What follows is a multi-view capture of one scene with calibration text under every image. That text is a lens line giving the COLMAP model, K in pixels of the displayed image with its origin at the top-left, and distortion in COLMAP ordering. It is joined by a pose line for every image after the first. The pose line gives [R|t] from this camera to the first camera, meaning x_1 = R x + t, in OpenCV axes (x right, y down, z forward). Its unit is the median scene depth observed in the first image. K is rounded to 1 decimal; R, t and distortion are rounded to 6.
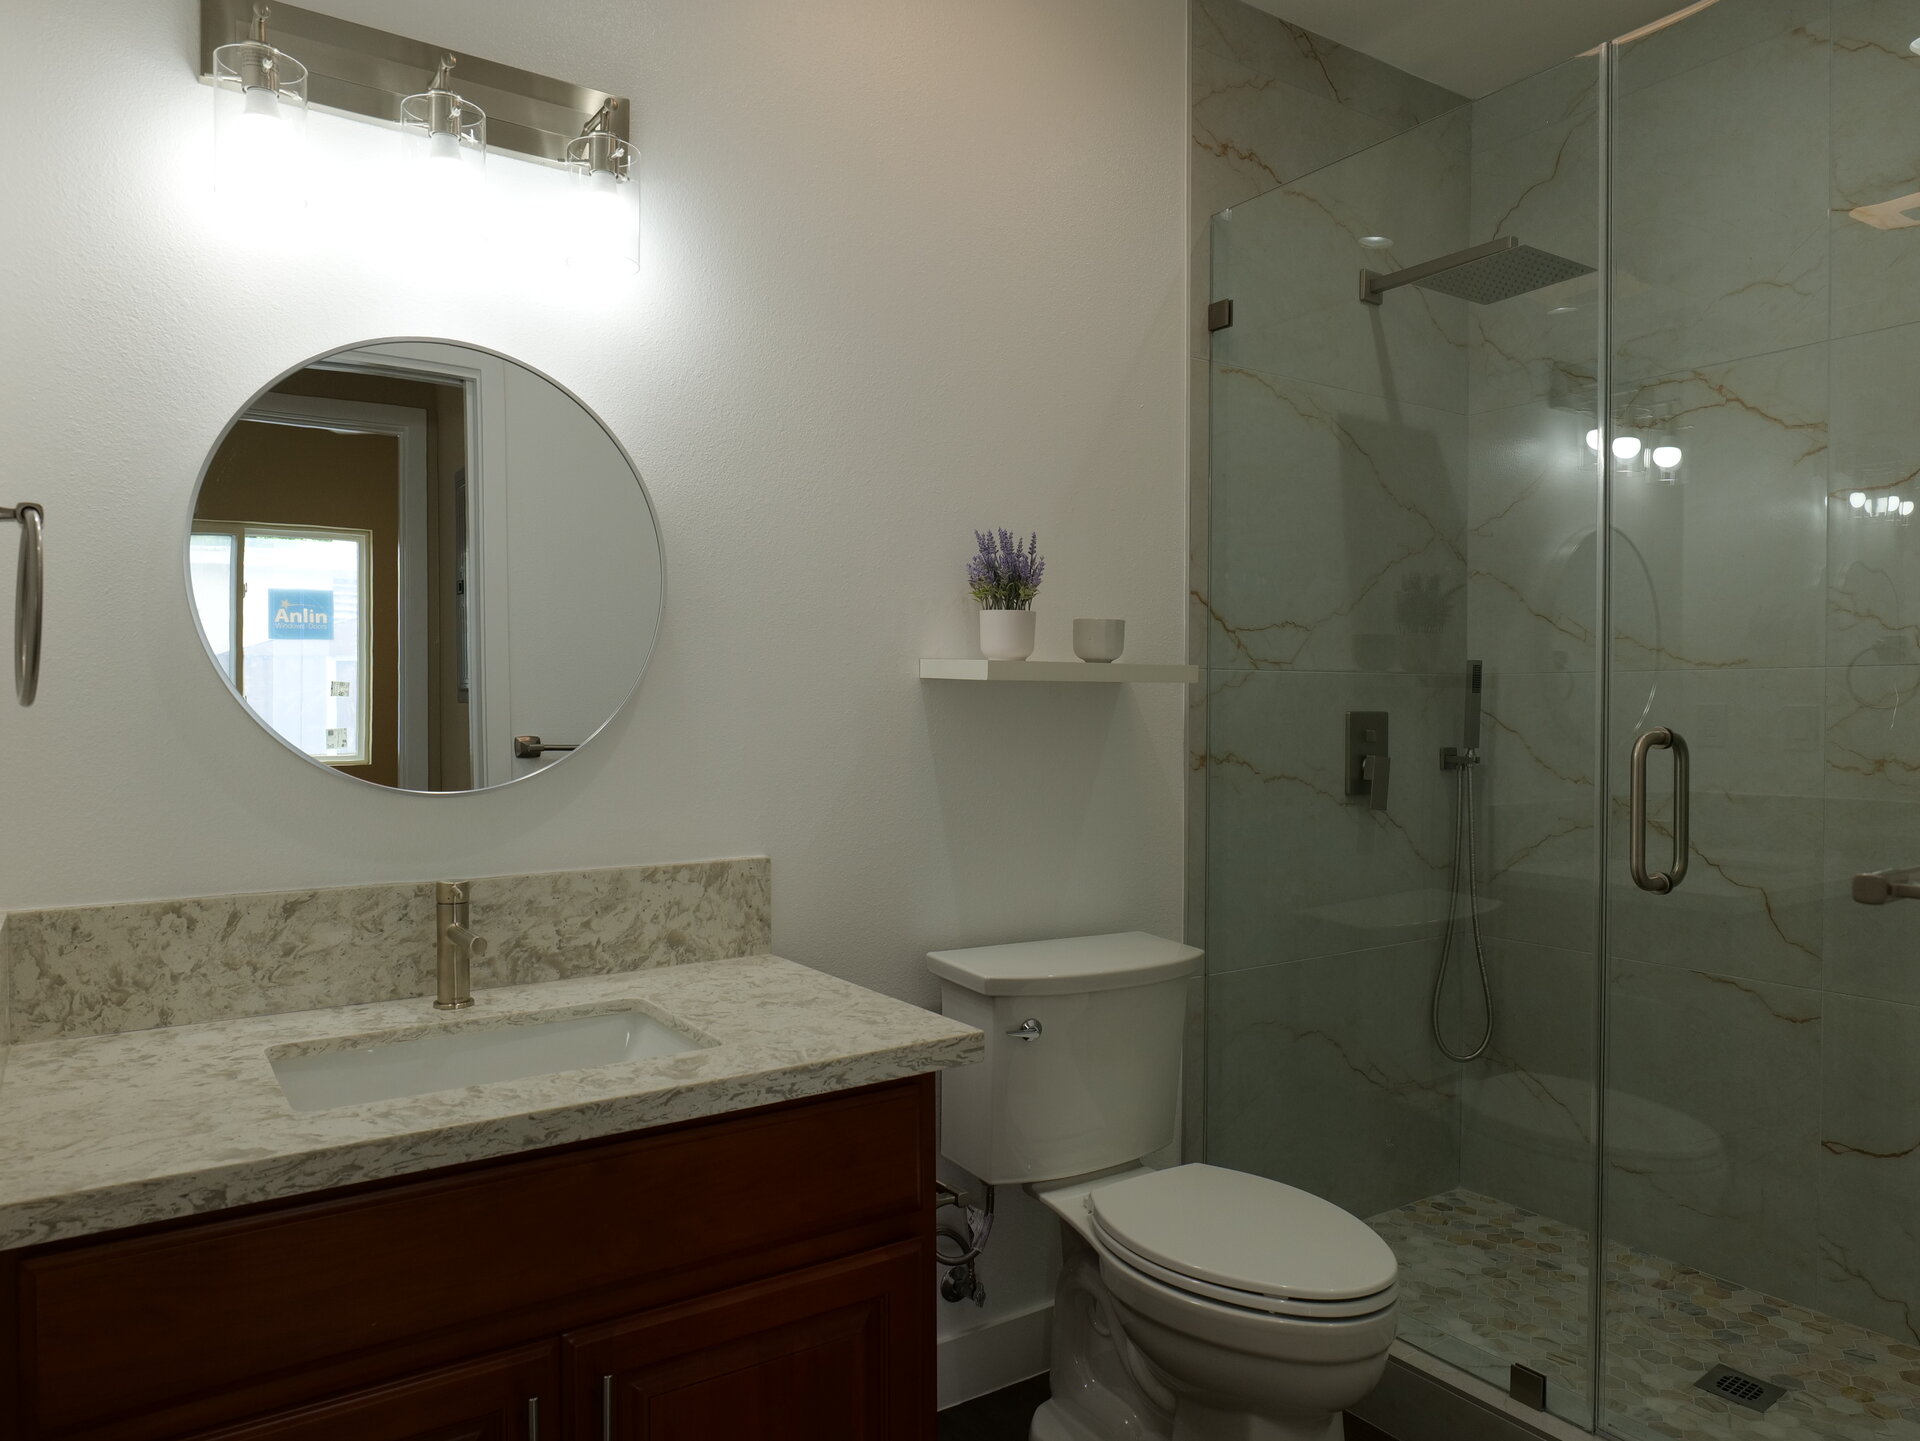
lens RADIAL K [[1260.6, 0, 960.0], [0, 1260.6, 720.5], [0, 0, 1]] dist [-0.023074, 0.011679]
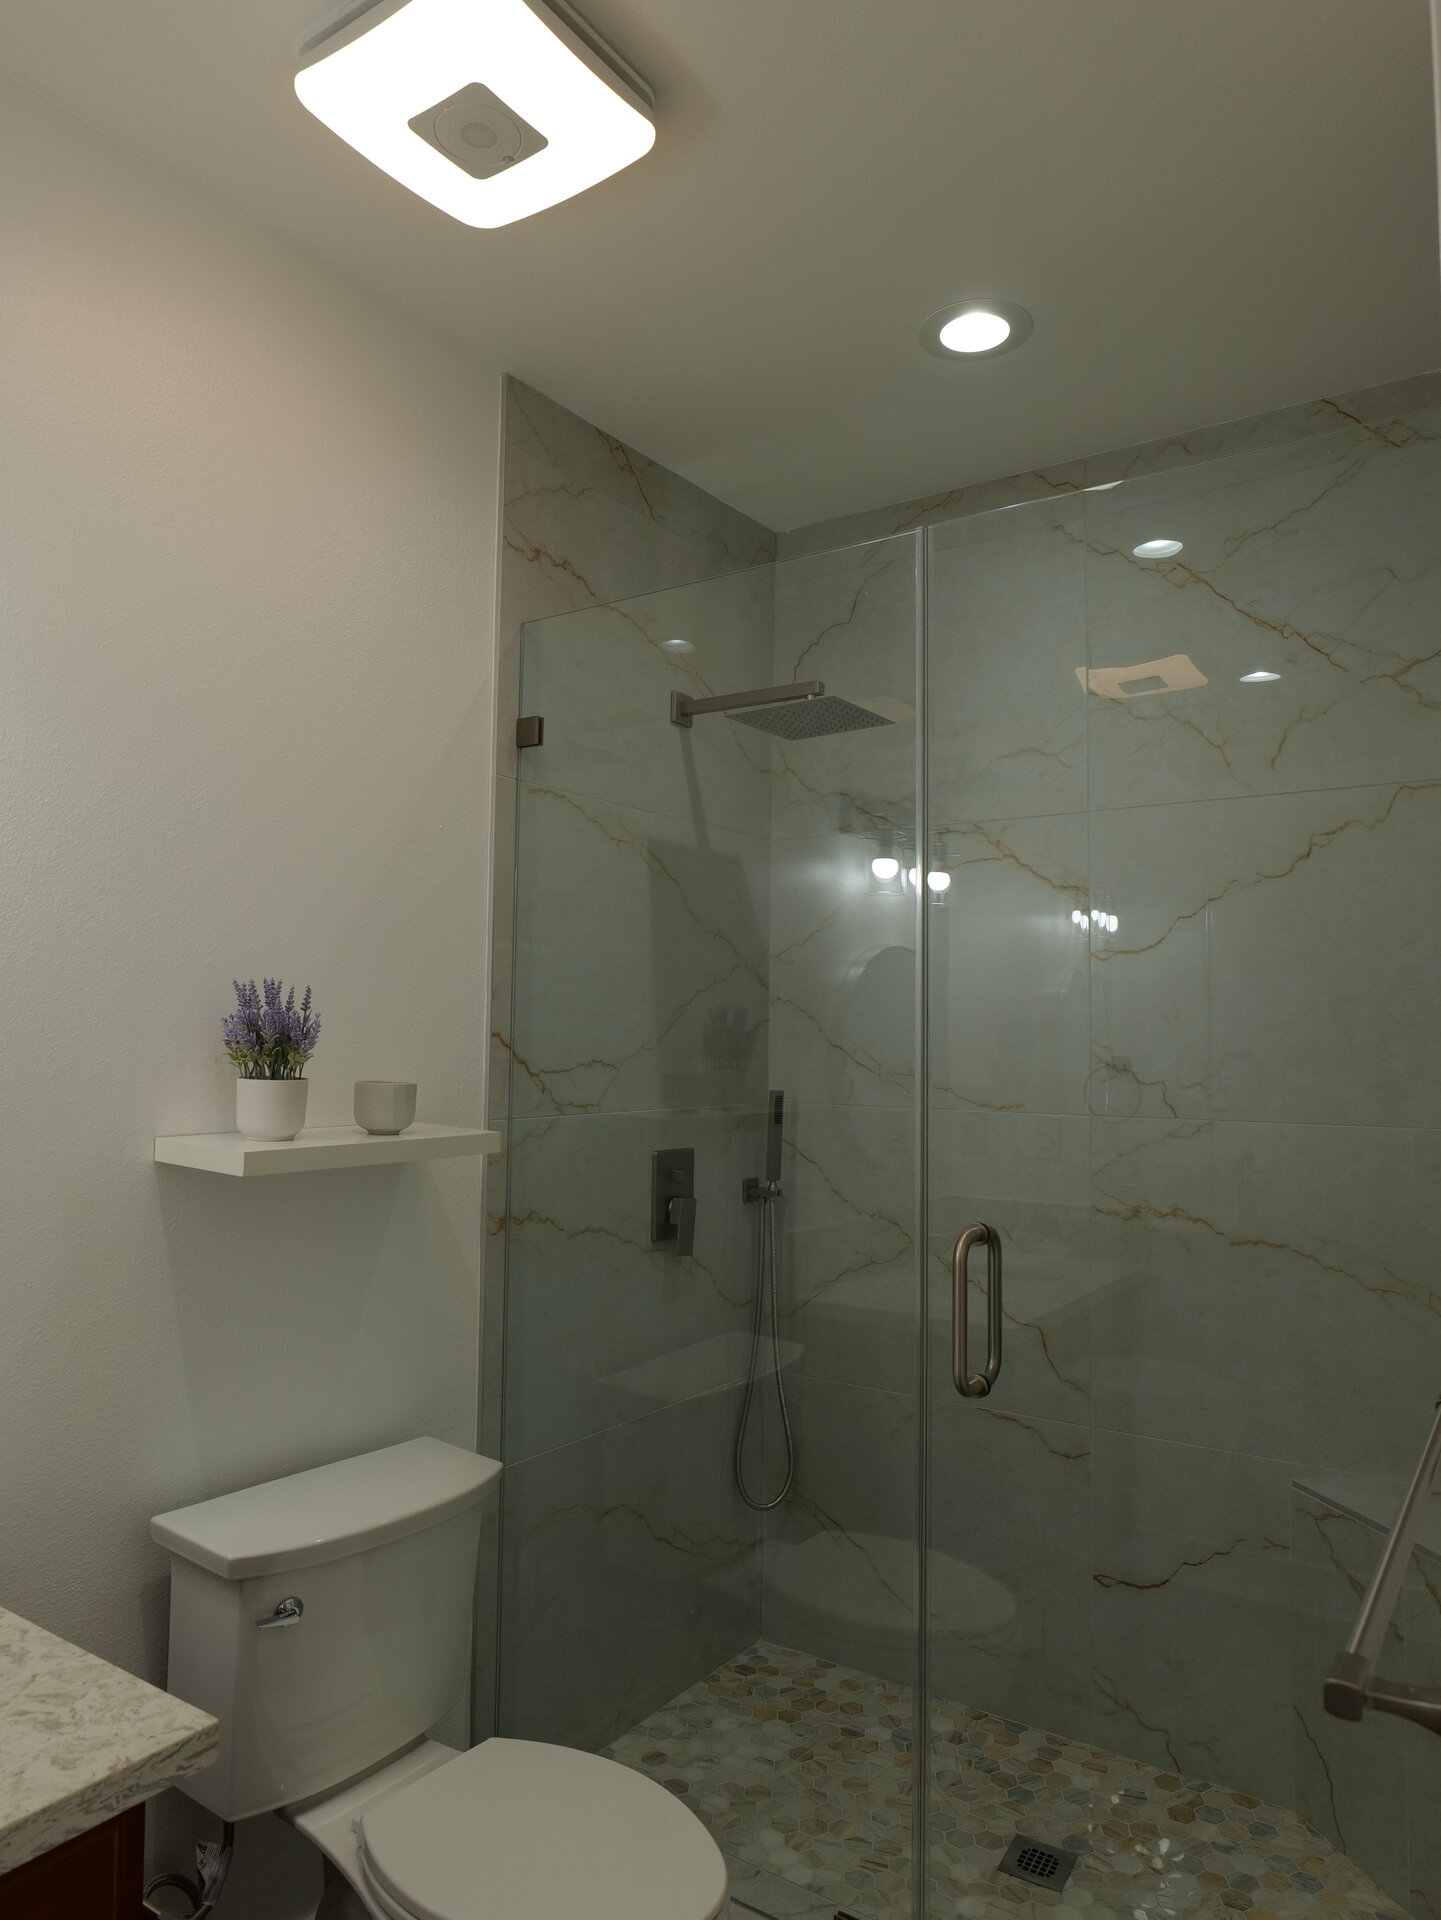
lens RADIAL K [[1260.6, 0, 720.5], [0, 1260.6, 960.0], [0, 0, 1]] dist [-0.023074, 0.011679]
pose [[0.930981, 0.030736, 0.363772, 0.007720], [-0.004410, 0.997324, -0.072981, -0.089150], [-0.365042, 0.066340, 0.928624, 0.106676]]
